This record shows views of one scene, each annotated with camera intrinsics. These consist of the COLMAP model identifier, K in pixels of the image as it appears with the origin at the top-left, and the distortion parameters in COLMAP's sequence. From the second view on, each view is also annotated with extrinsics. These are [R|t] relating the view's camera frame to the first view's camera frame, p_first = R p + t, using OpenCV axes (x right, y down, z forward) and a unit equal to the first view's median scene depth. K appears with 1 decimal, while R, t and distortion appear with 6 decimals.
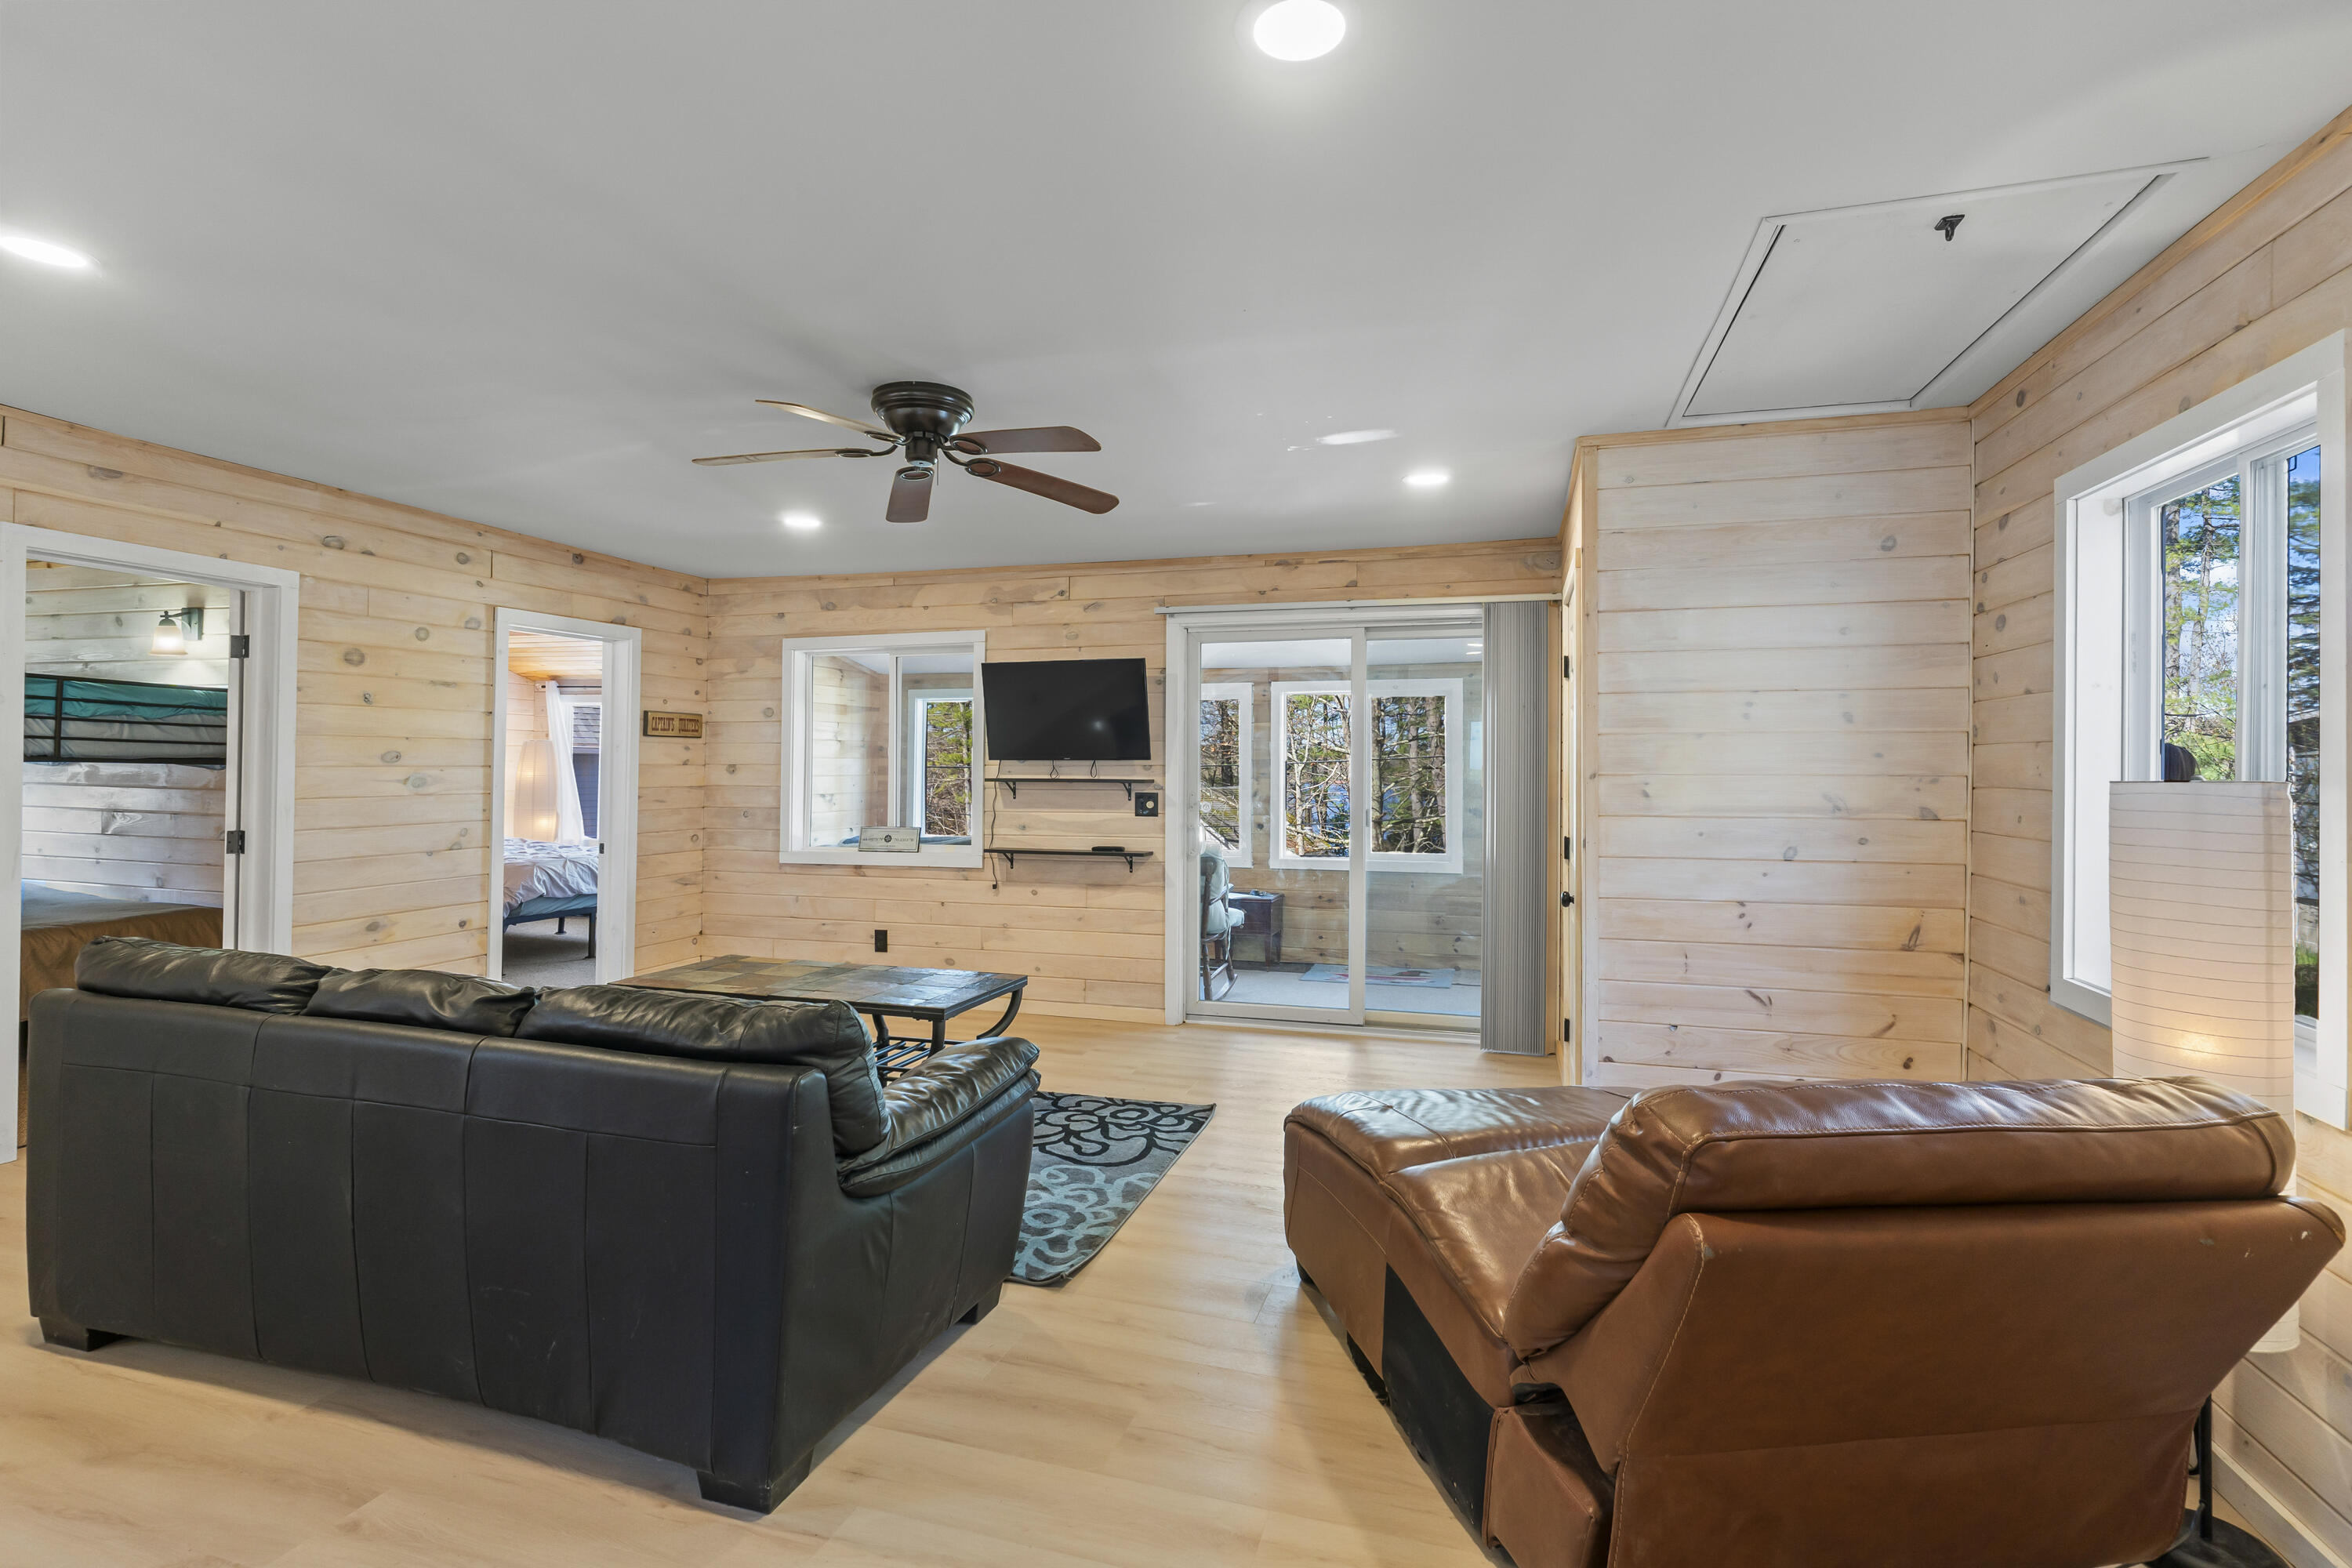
lens RADIAL K [[1133.2, 0, 1168.9], [0, 1133.2, 765.8], [0, 0, 1]] dist [0.010706, -0.000513]
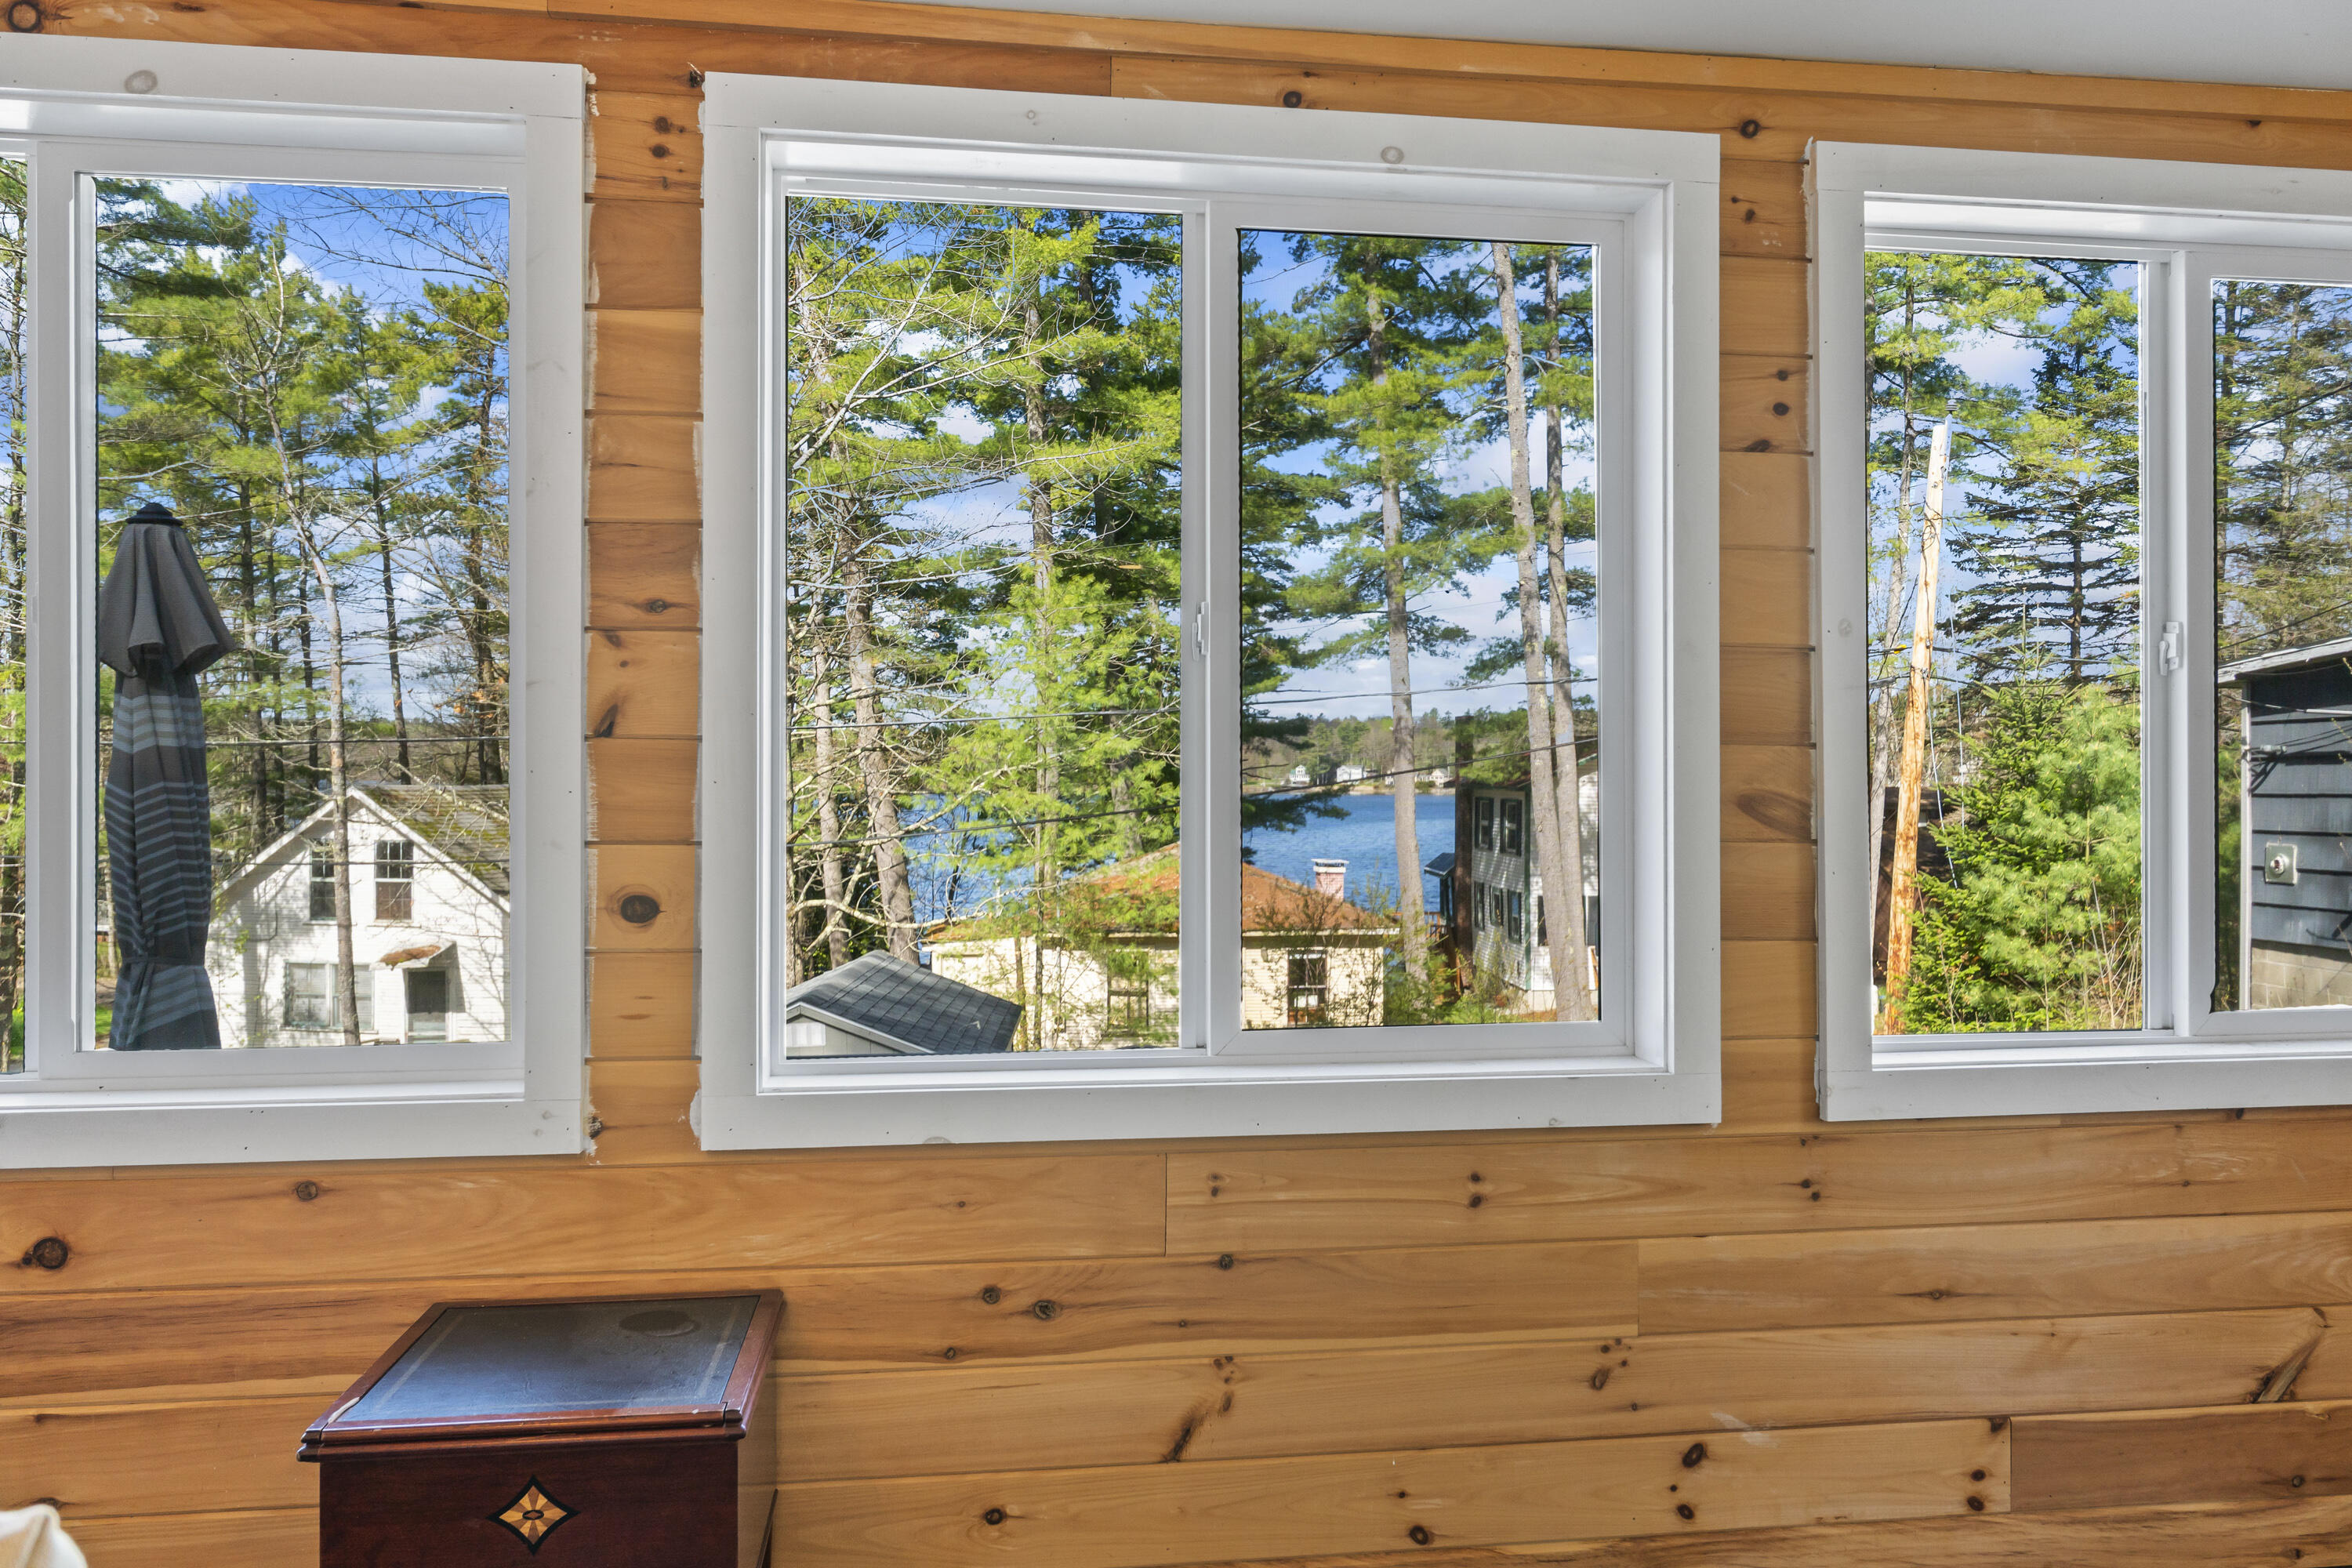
lens RADIAL K [[1690.5, 0, 1173.8], [0, 1690.5, 785.4], [0, 0, 1]] dist [0.005694, 0.001604]
pose [[0.906709, -0.006573, 0.421706, 0.046081], [-0.000214, 0.999871, 0.016046, 0.030633], [-0.421757, -0.014640, 0.906591, 0.733694]]
